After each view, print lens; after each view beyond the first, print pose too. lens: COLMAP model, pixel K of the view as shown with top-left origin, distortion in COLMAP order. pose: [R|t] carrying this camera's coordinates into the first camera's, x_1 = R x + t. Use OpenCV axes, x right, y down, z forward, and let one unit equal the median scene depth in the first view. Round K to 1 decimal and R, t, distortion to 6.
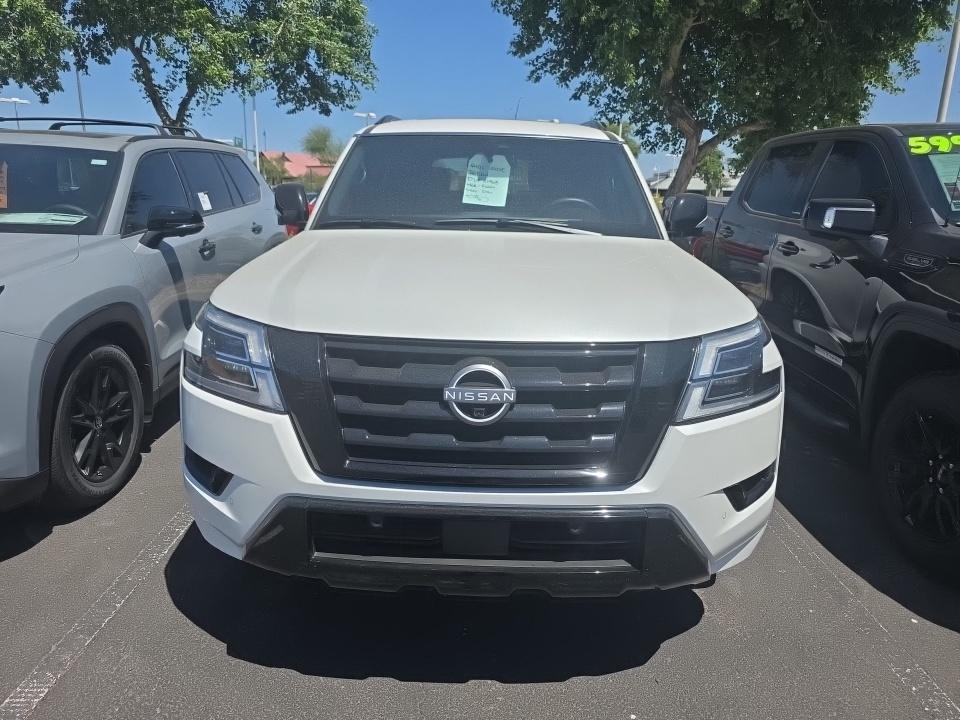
lens RADIAL K [[641.1, 0, 500.1], [0, 641.1, 359.1], [0, 0, 1]] dist [0.062459, -0.049256]
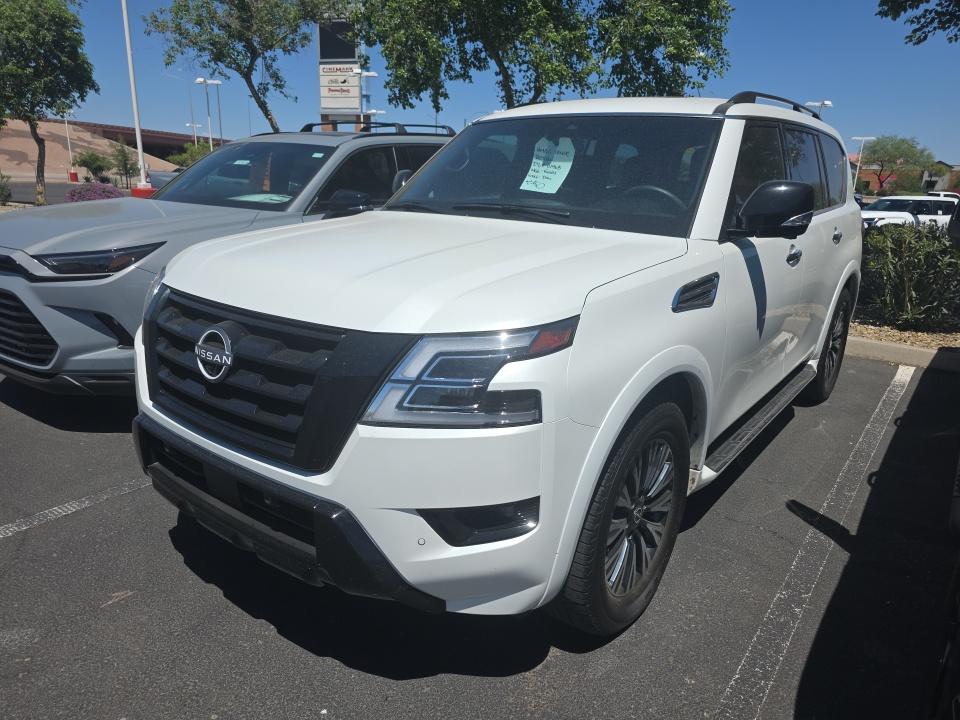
lens RADIAL K [[654.4, 0, 519.2], [0, 654.4, 381.4], [0, 0, 1]] dist [0.058981, -0.055955]
pose [[0.799440, 0.179089, -0.573430, 0.549963], [-0.163318, 0.983371, 0.079432, -0.038142], [0.578120, 0.030150, 0.815395, 0.206109]]
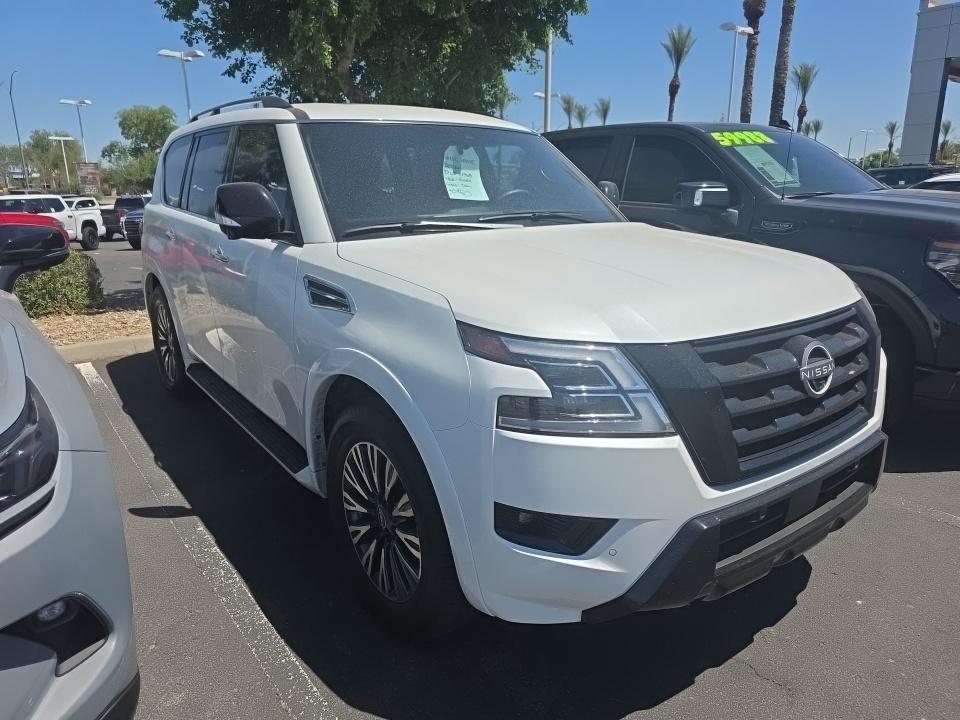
lens RADIAL K [[641.1, 0, 500.1], [0, 641.1, 359.1], [0, 0, 1]] dist [0.062459, -0.049256]
pose [[0.798155, -0.189473, 0.571882, -0.569256], [0.177037, 0.981111, 0.077972, -0.075067], [-0.575853, 0.039011, 0.816622, 0.209903]]
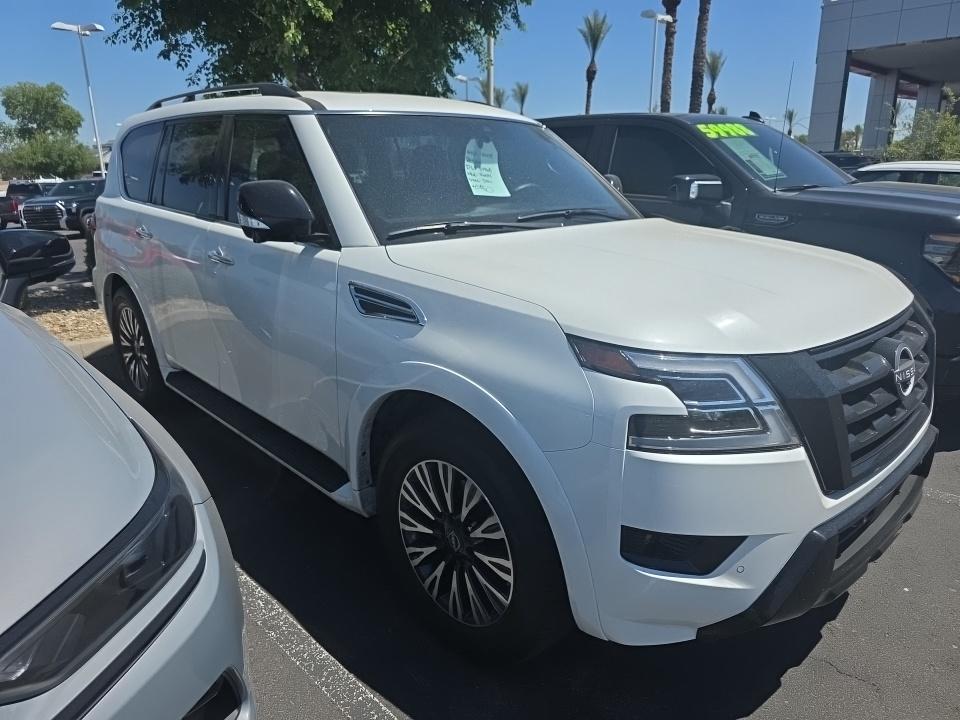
lens RADIAL K [[643.6, 0, 494.0], [0, 643.6, 359.5], [0, 0, 1]] dist [0.057594, -0.052267]
pose [[0.724509, -0.225409, 0.651366, -0.660930], [0.194523, 0.973467, 0.120508, -0.123446], [-0.661247, 0.039396, 0.749133, 0.324658]]
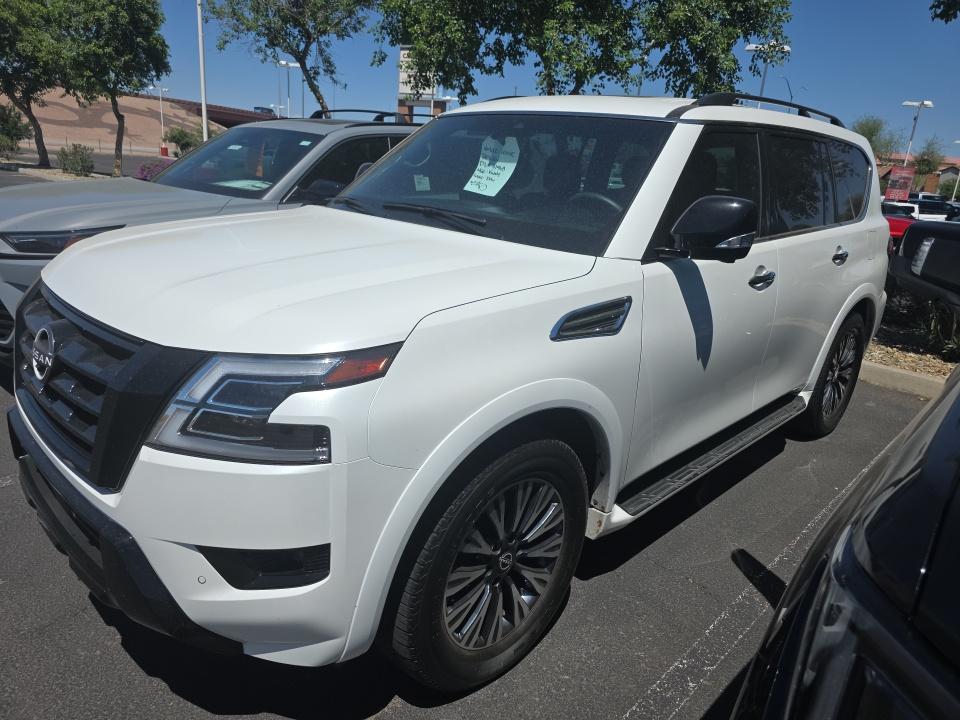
lens RADIAL K [[655.1, 0, 510.6], [0, 655.1, 375.5], [0, 0, 1]] dist [0.059448, -0.057478]
pose [[0.712998, 0.241632, -0.658216, 0.651038], [-0.227995, 0.967626, 0.108247, -0.105132], [0.663063, 0.072890, 0.745006, 0.374044]]
